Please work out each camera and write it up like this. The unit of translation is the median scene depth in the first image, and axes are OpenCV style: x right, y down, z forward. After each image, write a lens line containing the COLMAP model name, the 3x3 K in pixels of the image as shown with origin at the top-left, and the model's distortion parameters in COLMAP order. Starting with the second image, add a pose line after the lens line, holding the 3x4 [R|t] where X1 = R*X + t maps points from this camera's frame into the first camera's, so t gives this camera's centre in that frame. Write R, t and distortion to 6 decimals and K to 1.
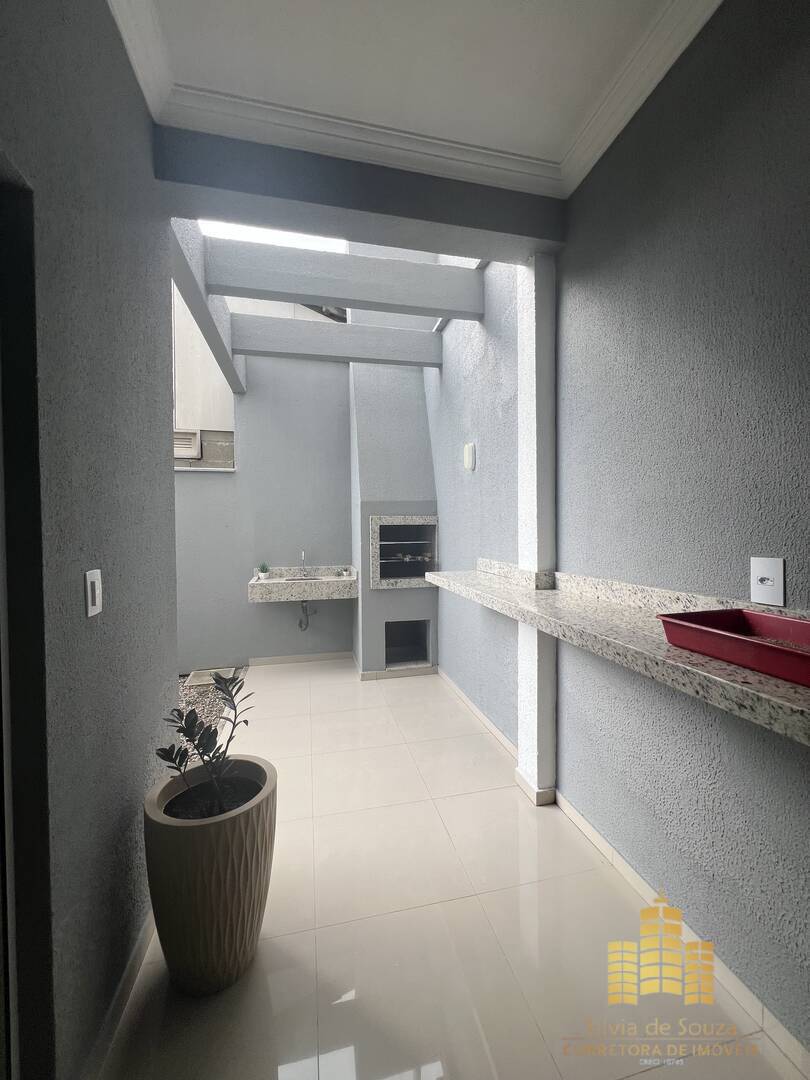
lens RADIAL K [[433.3, 0, 405.0], [0, 433.3, 540.0], [0, 0, 1]] dist [-0.004585, 0.000151]
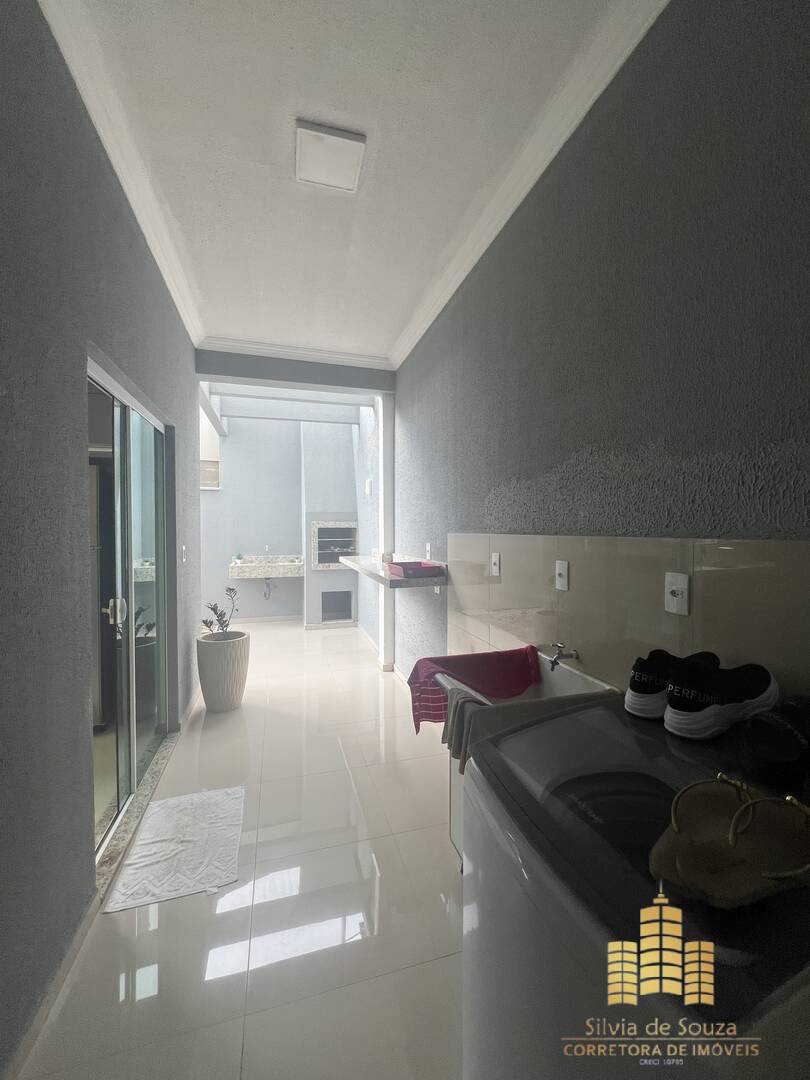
lens RADIAL K [[433.3, 0, 405.0], [0, 433.3, 540.0], [0, 0, 1]] dist [-0.004585, 0.000151]
pose [[0.998001, 0.007238, 0.062777, 0.147345], [-0.007393, 0.999970, 0.002230, 0.002791], [-0.062759, -0.002690, 0.998025, -0.523687]]
